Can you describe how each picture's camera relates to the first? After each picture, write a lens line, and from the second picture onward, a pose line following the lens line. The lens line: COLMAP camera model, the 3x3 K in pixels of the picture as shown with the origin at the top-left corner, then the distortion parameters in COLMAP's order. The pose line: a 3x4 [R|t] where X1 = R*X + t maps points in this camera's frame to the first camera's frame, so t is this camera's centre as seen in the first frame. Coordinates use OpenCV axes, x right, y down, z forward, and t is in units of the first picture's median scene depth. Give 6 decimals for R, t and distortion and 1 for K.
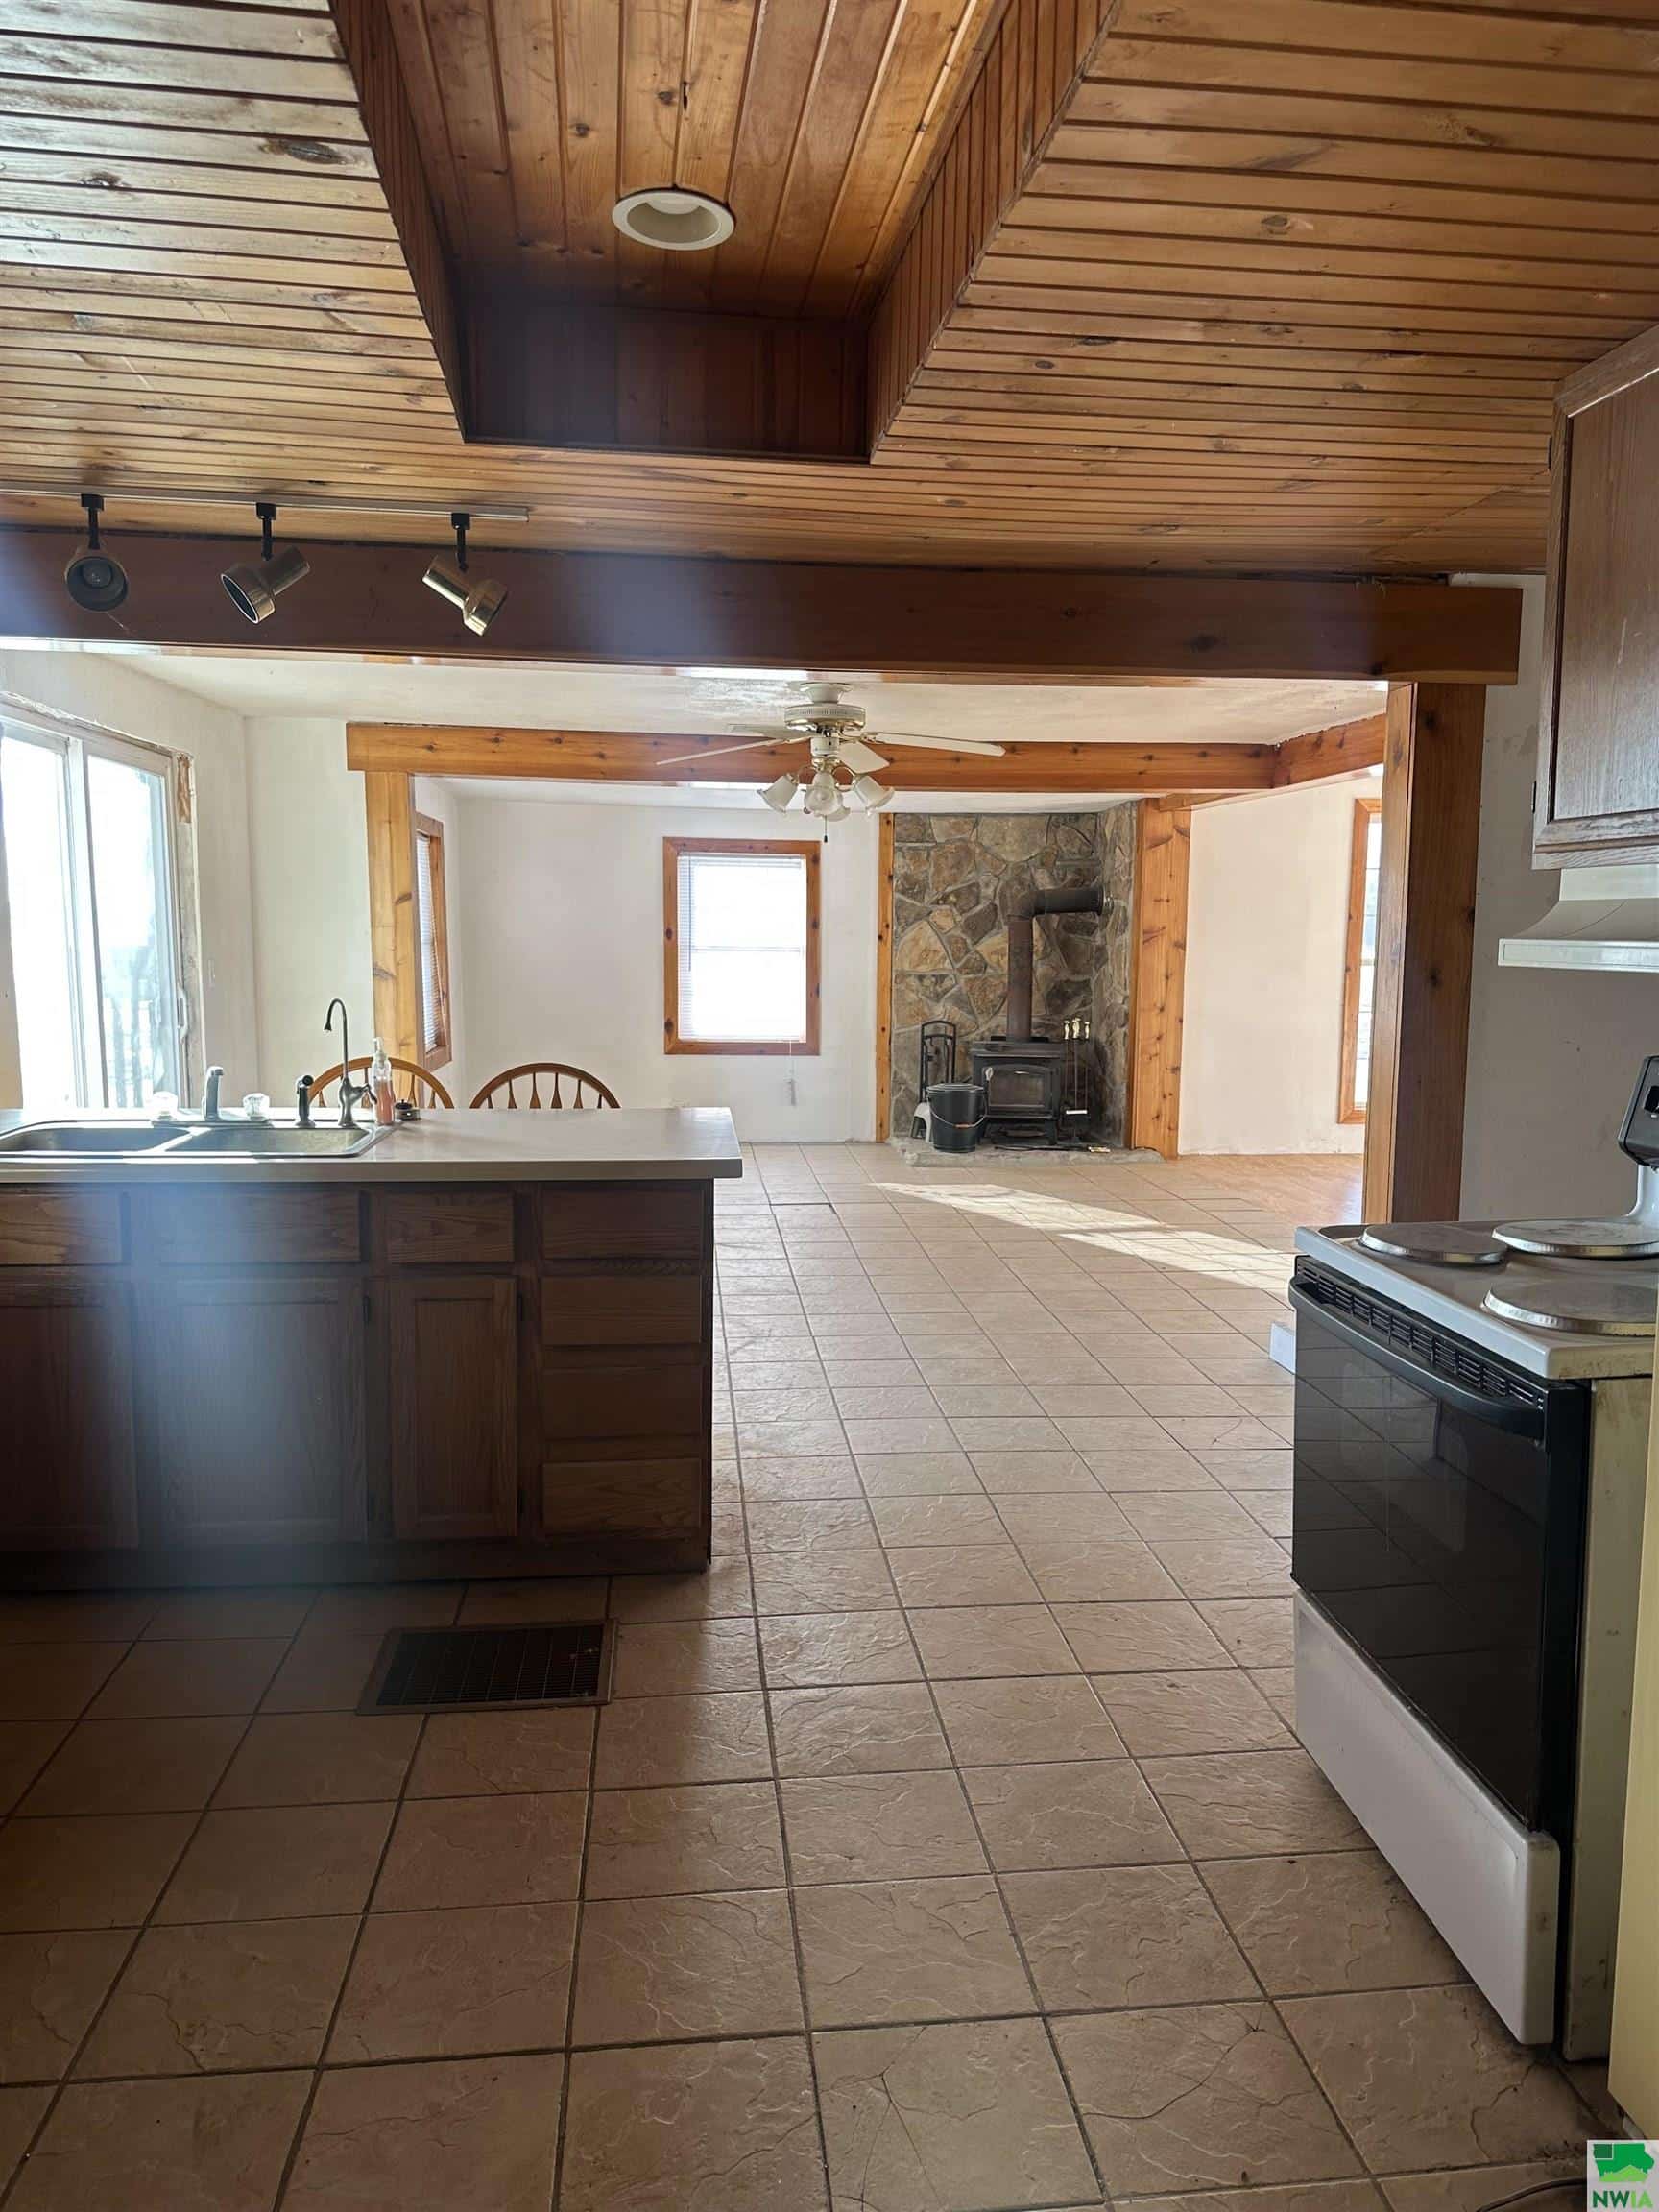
lens RADIAL K [[1560.9, 0, 842.5], [0, 1560.9, 1141.6], [0, 0, 1]] dist [0.087183, -0.122977]
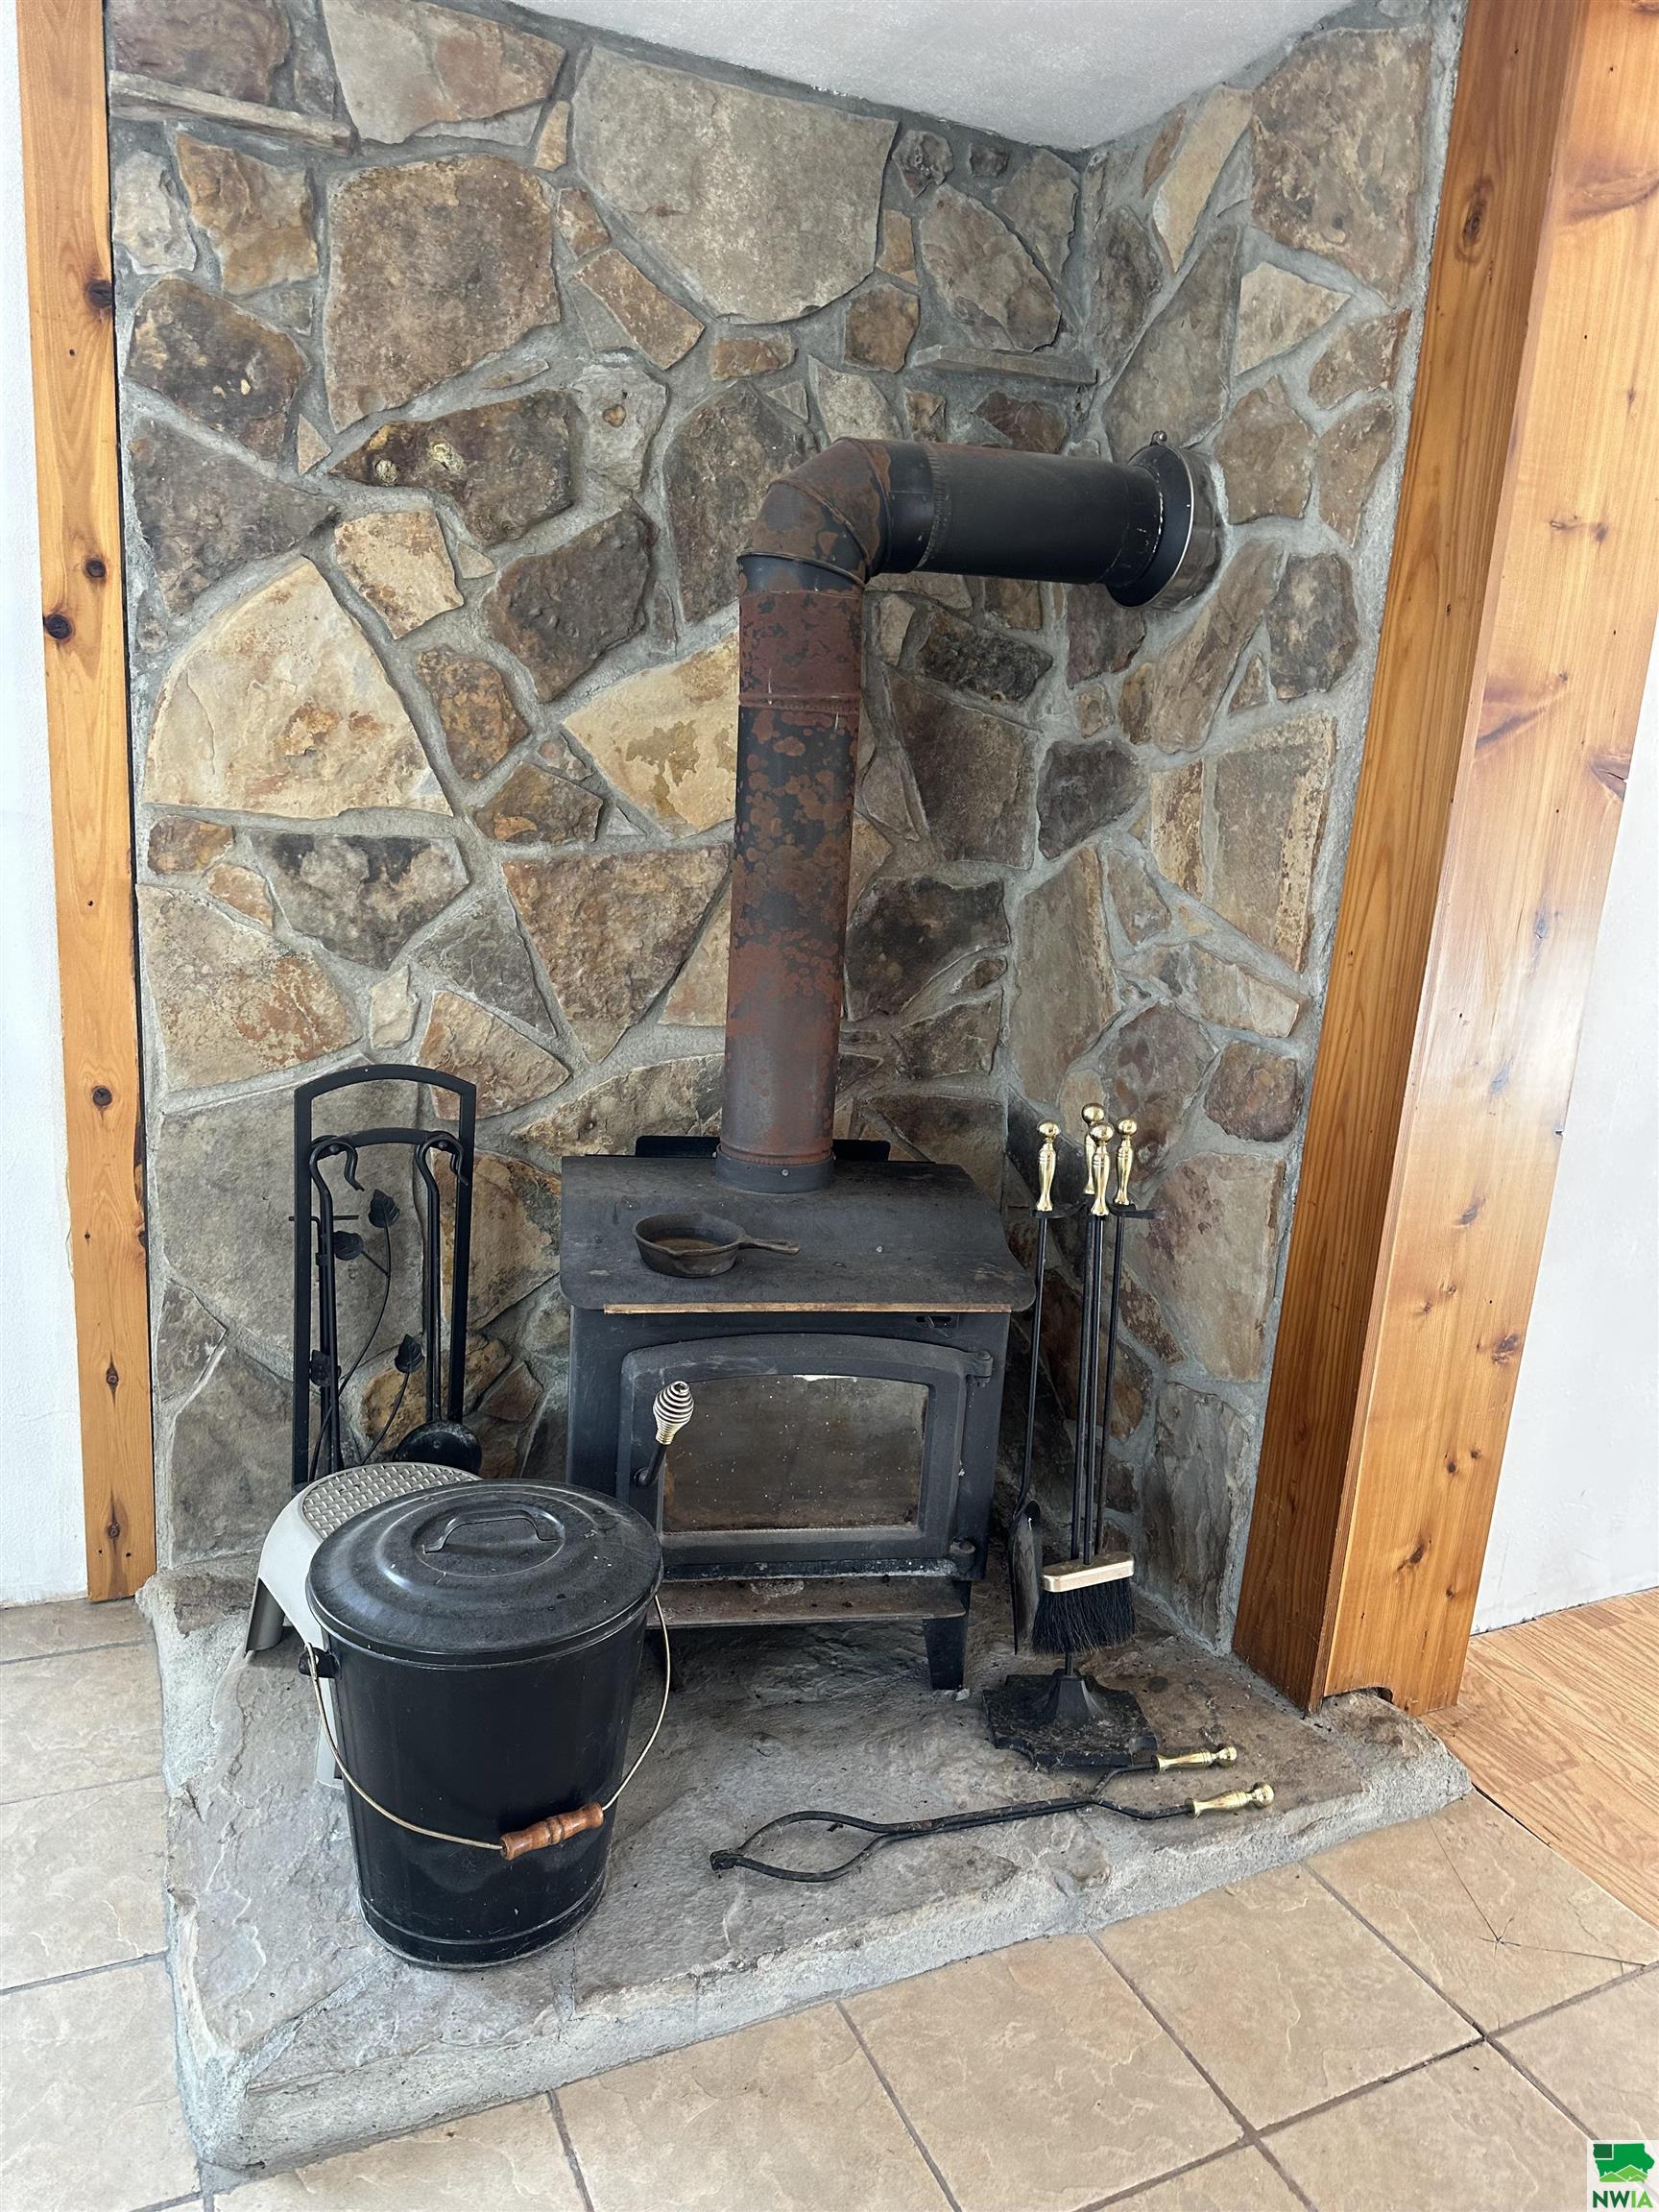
lens RADIAL K [[1560.9, 0, 842.5], [0, 1560.9, 1141.6], [0, 0, 1]] dist [0.087183, -0.122977]
pose [[0.946798, -0.019115, 0.321262, 0.051614], [-0.021887, 0.992099, 0.123532, -0.094221], [-0.321085, -0.123992, 0.938899, 0.780257]]
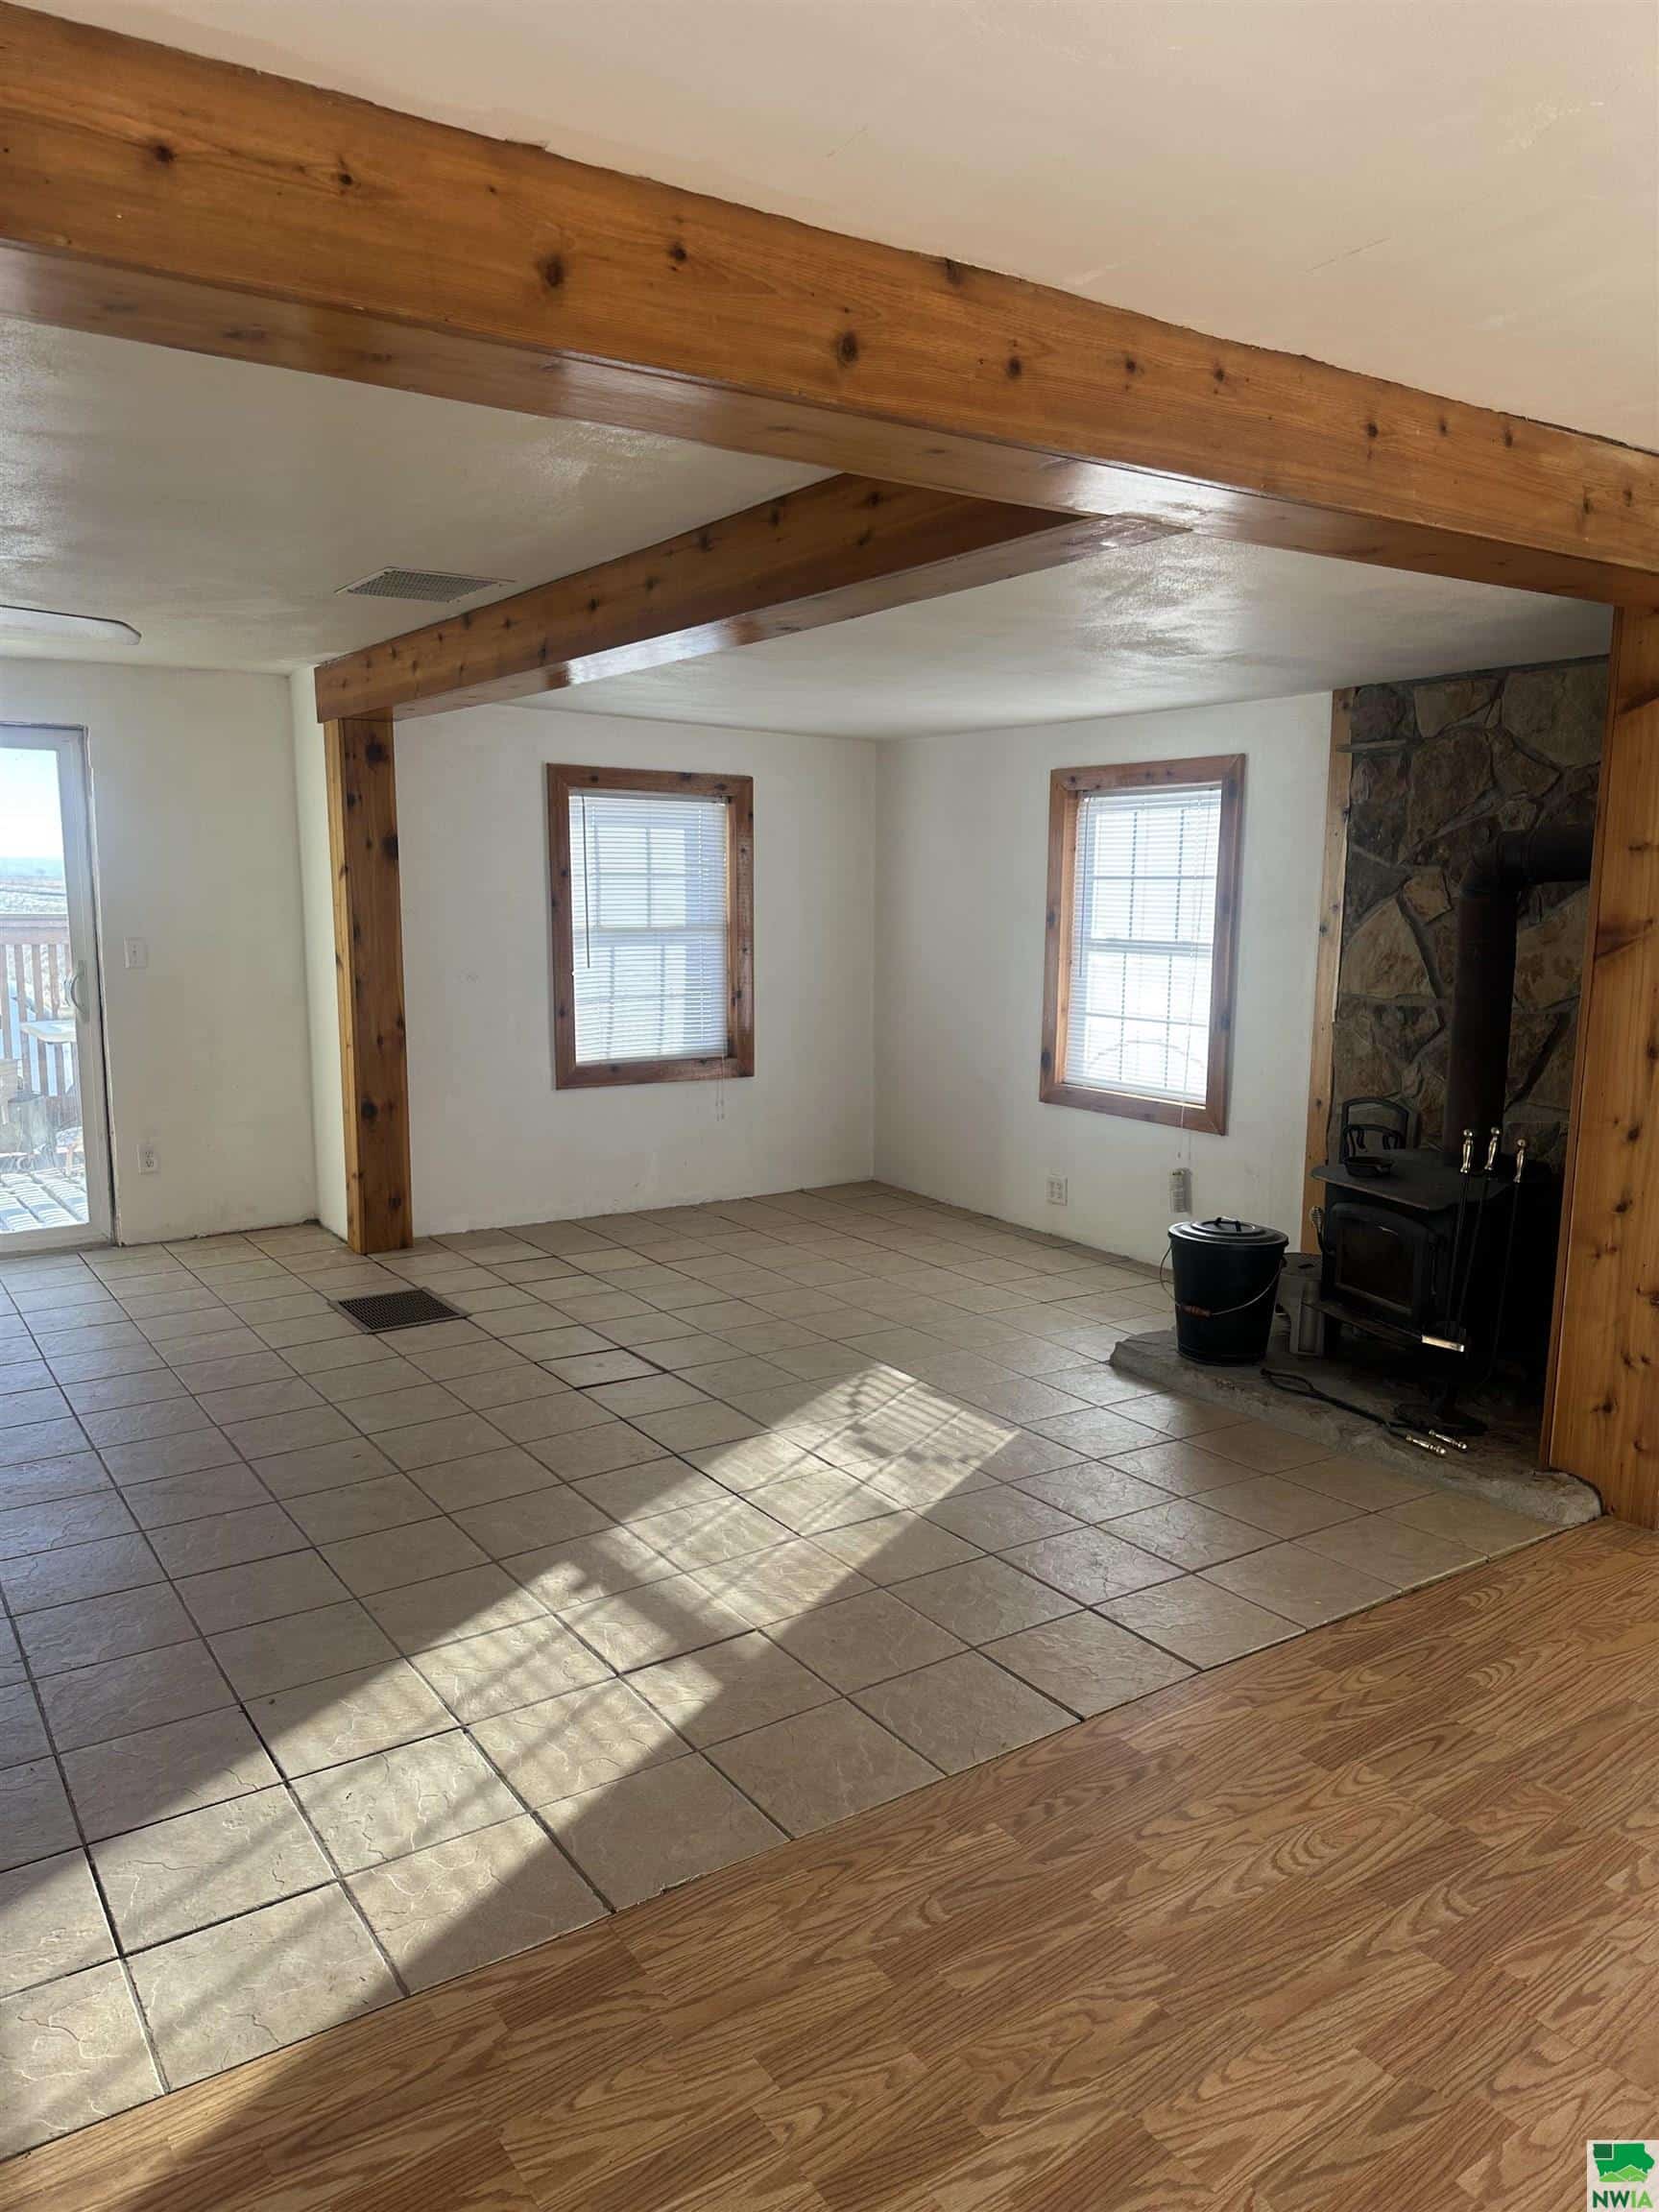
lens RADIAL K [[1553.3, 0, 828.9], [0, 1553.3, 1134.1], [0, 0, 1]] dist [-0.002539, 0.010335]
pose [[0.460371, 0.133176, -0.877680, 0.416399], [-0.117991, 0.989091, 0.088191, -0.088910], [0.879850, 0.062957, 0.471062, 0.611824]]
